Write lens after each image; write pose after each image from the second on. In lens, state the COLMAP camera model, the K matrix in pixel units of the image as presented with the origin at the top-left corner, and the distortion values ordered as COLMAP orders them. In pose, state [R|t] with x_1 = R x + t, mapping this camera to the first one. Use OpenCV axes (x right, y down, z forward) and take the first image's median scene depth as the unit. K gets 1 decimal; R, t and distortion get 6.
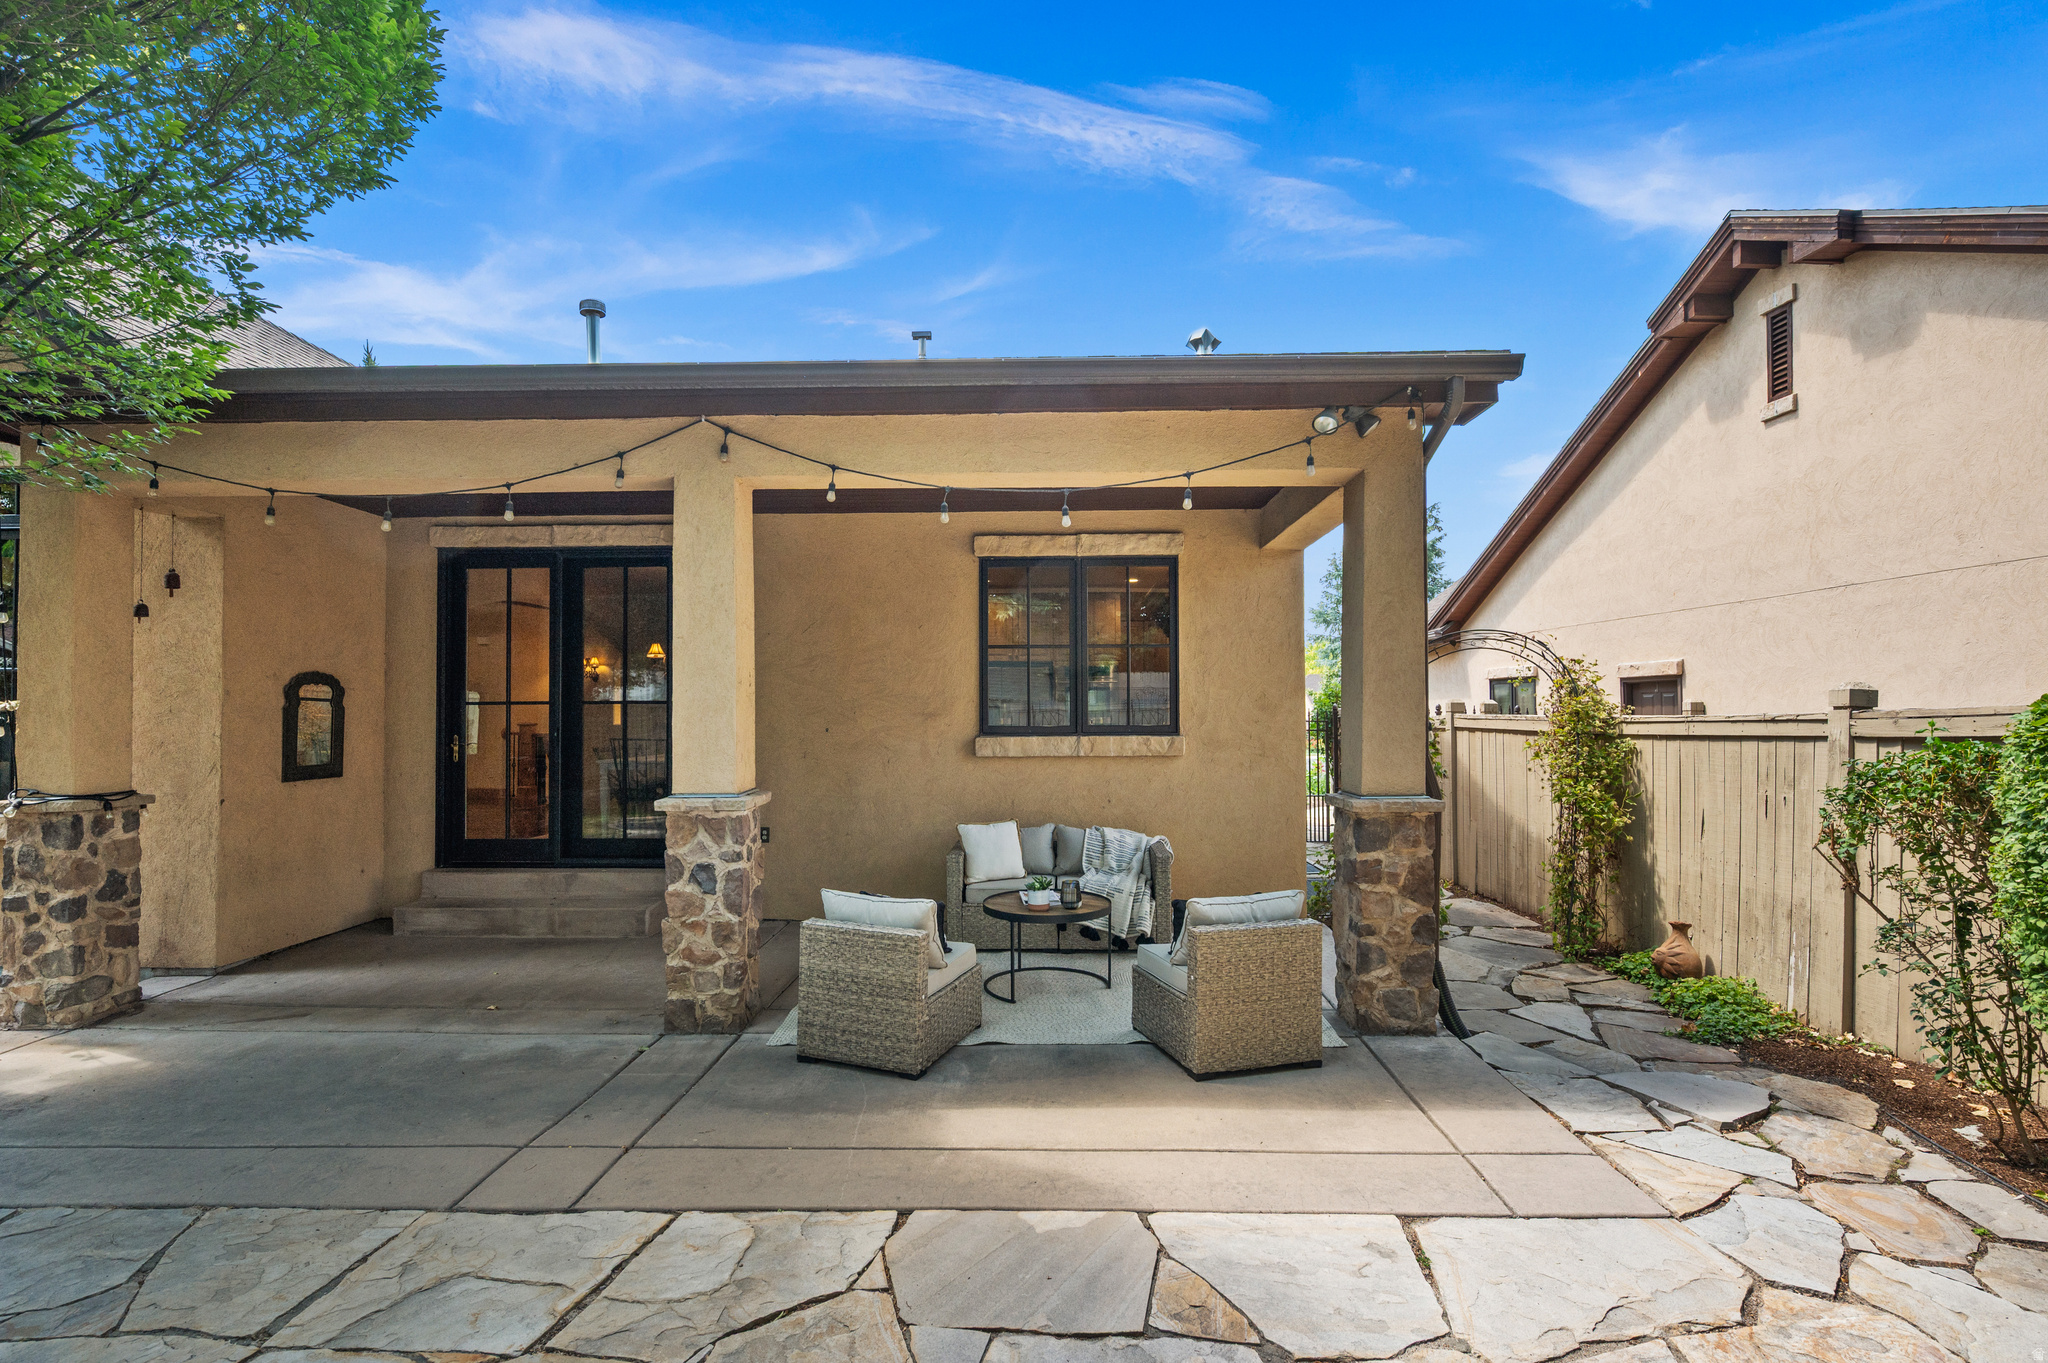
lens RADIAL K [[981.0, 0, 1027.8], [0, 981.0, 690.2], [0, 0, 1]] dist [-0.002370, 0.000515]
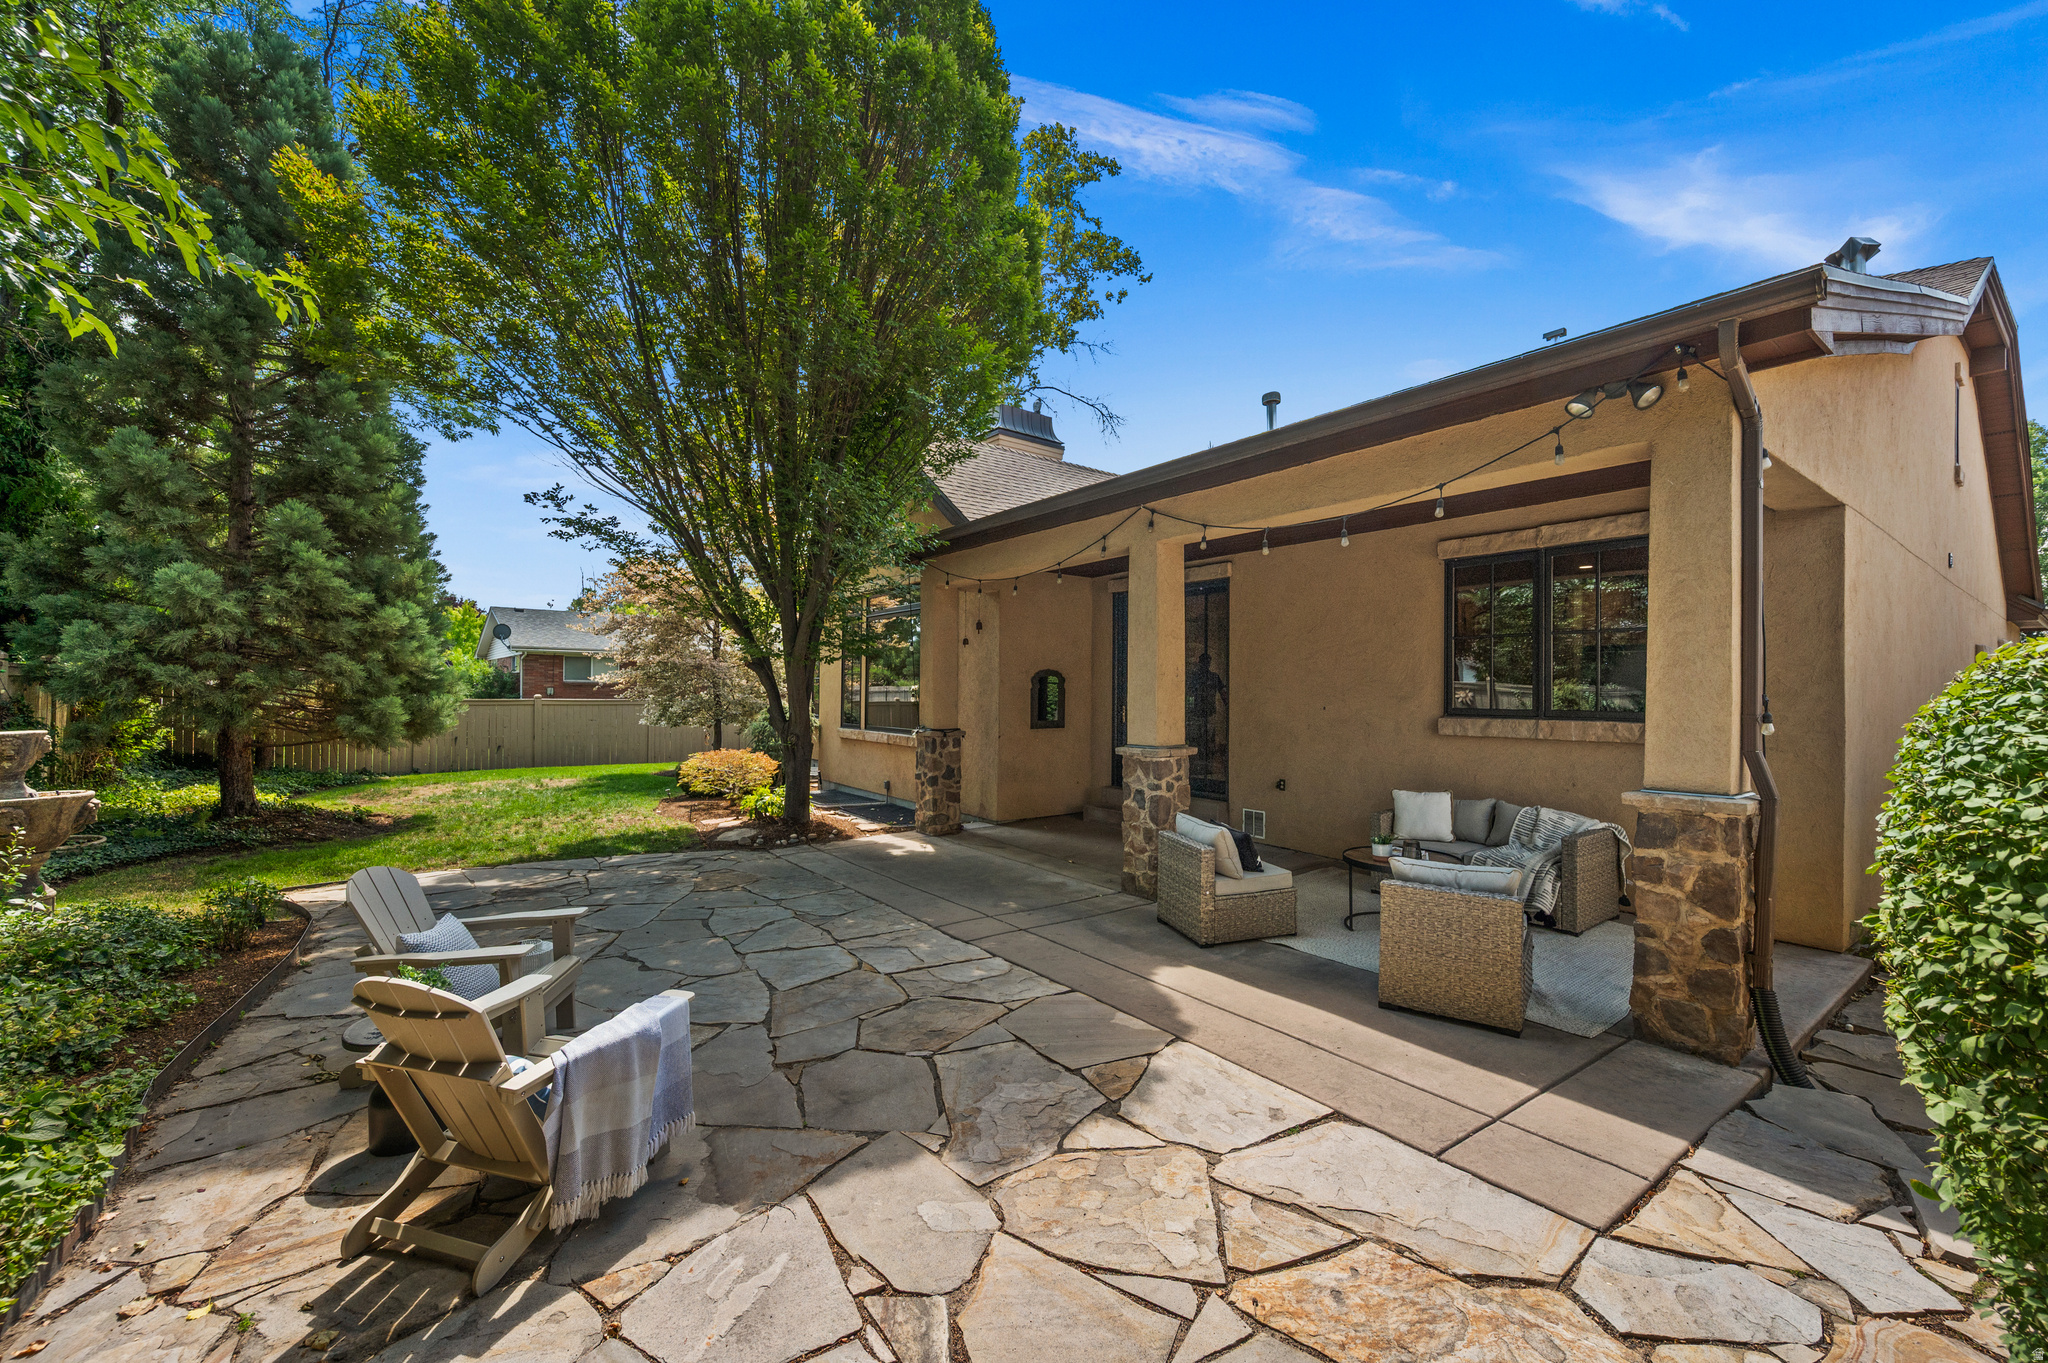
lens RADIAL K [[814.3, 0, 1025.7], [0, 814.3, 683.9], [0, 0, 1]] dist [-0.003049, 0.000171]
pose [[0.617374, 0.000461, -0.786670, 0.586033], [0.009472, 0.999923, 0.008020, -0.005422], [0.786613, -0.012402, 0.617322, 0.048067]]
